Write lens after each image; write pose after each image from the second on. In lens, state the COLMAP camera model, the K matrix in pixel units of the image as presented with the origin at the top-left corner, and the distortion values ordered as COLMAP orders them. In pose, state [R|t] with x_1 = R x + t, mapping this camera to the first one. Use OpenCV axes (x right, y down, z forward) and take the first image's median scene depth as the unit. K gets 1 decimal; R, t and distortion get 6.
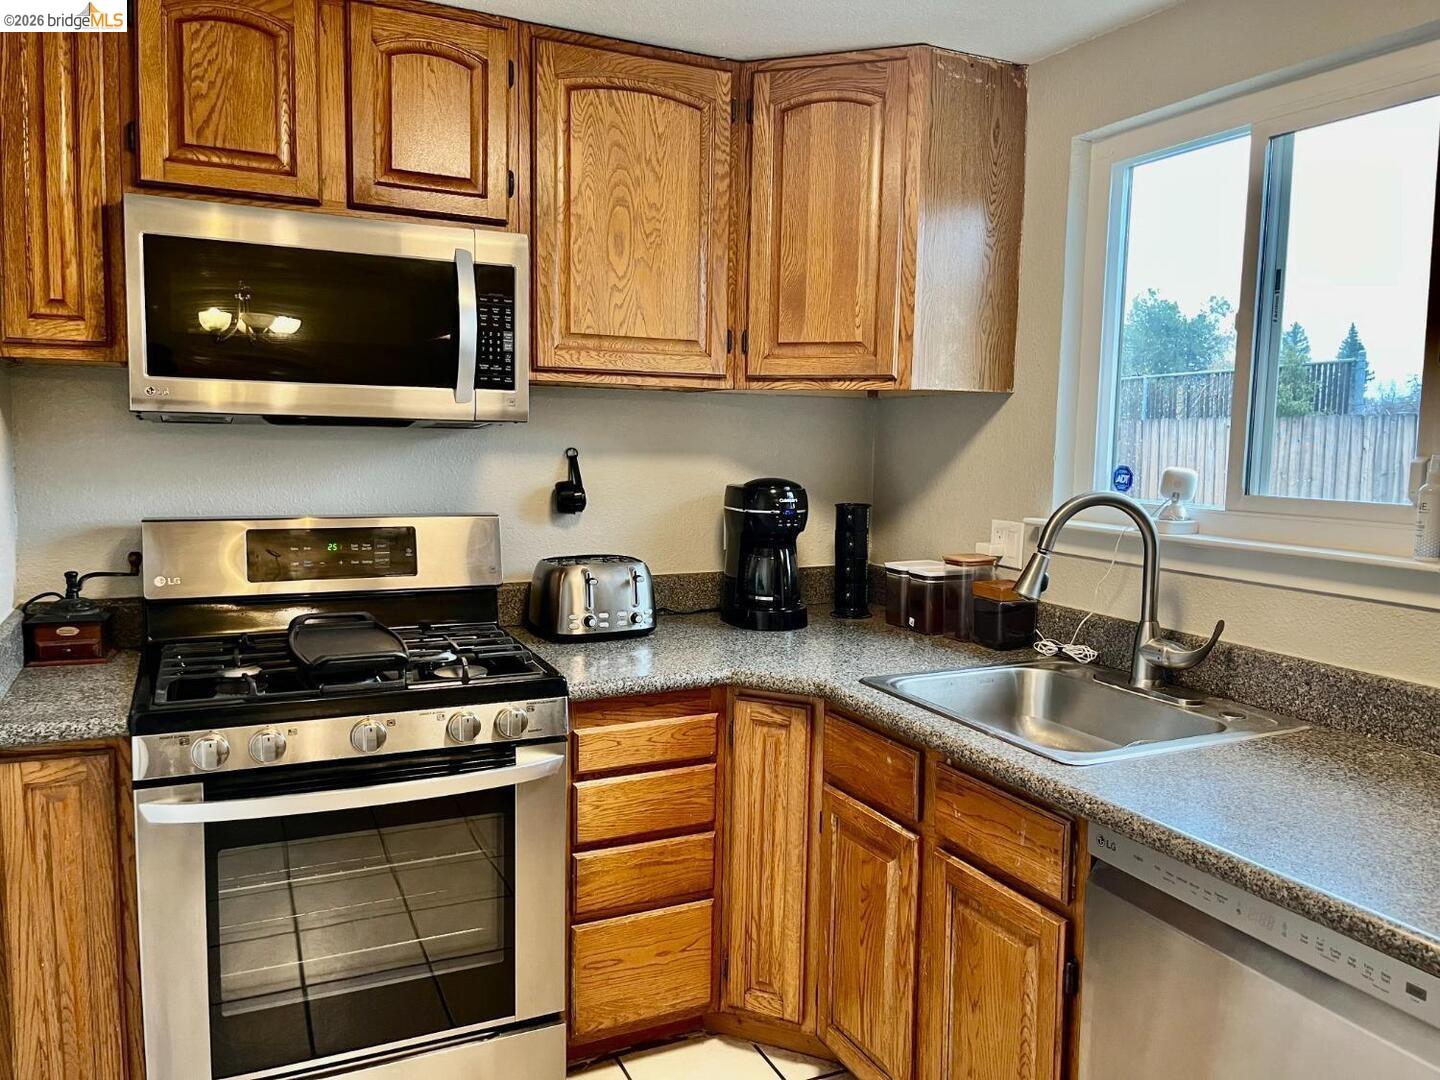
lens RADIAL K [[1077.3, 0, 731.4], [0, 1077.3, 546.9], [0, 0, 1]] dist [0.005945, -0.055707]
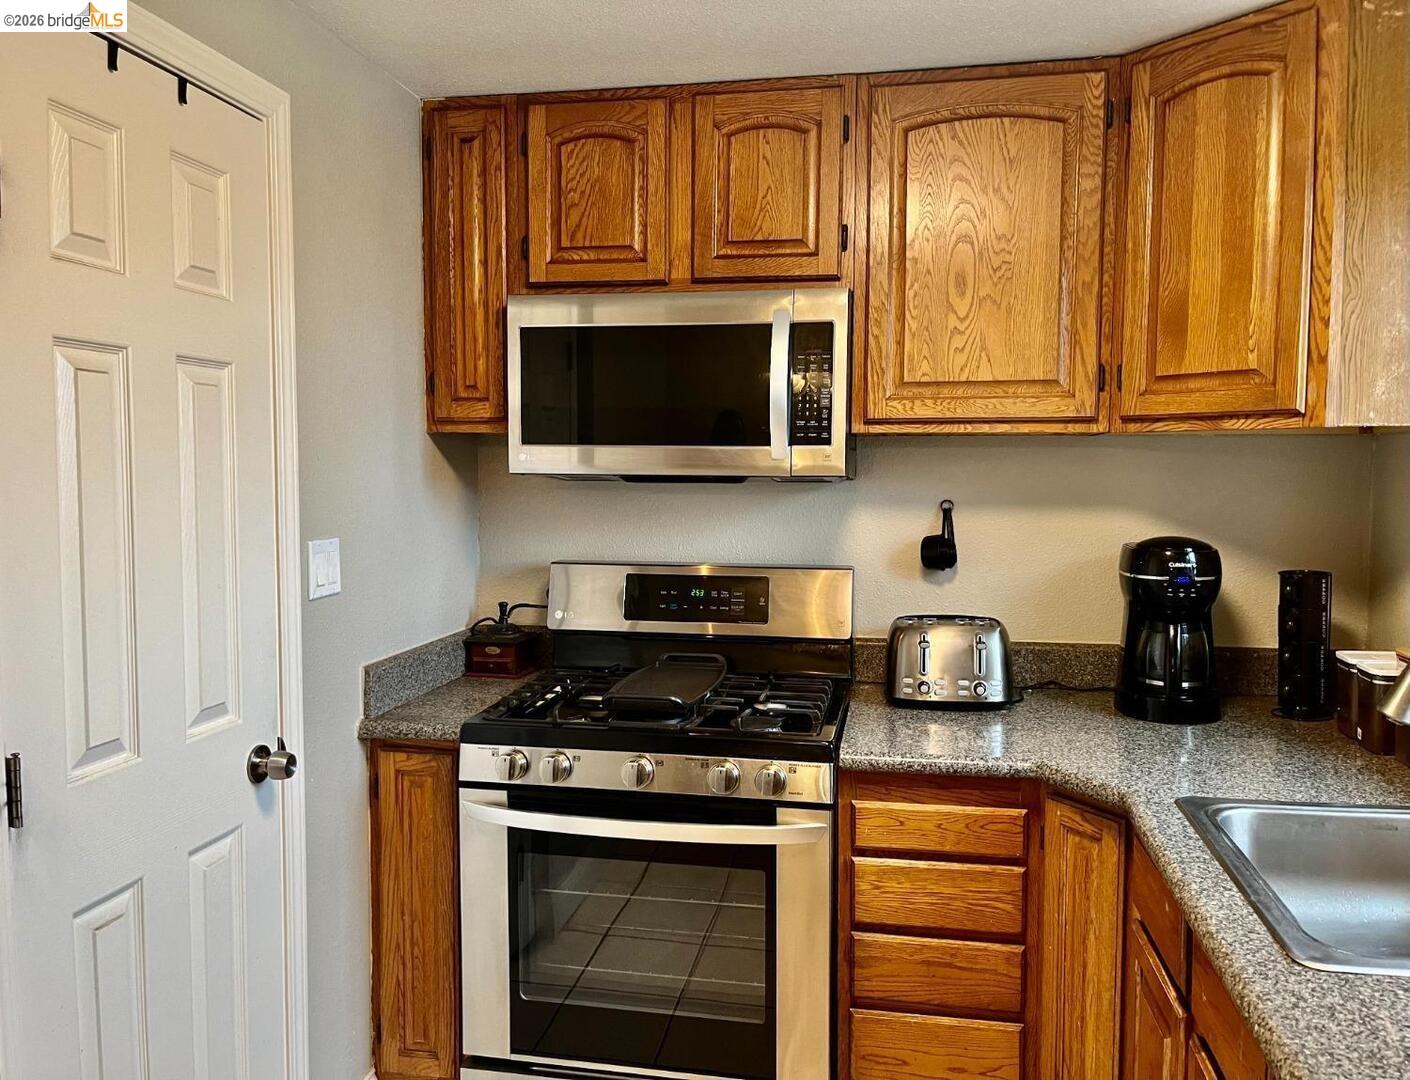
lens RADIAL K [[1103.2, 0, 697.1], [0, 1103.2, 528.5], [0, 0, 1]] dist [0.002799, -0.040766]
pose [[0.788456, 0.019388, -0.614786, 0.322098], [-0.048526, 0.998348, -0.030750, -0.031346], [0.613174, 0.054078, 0.788095, 0.128694]]
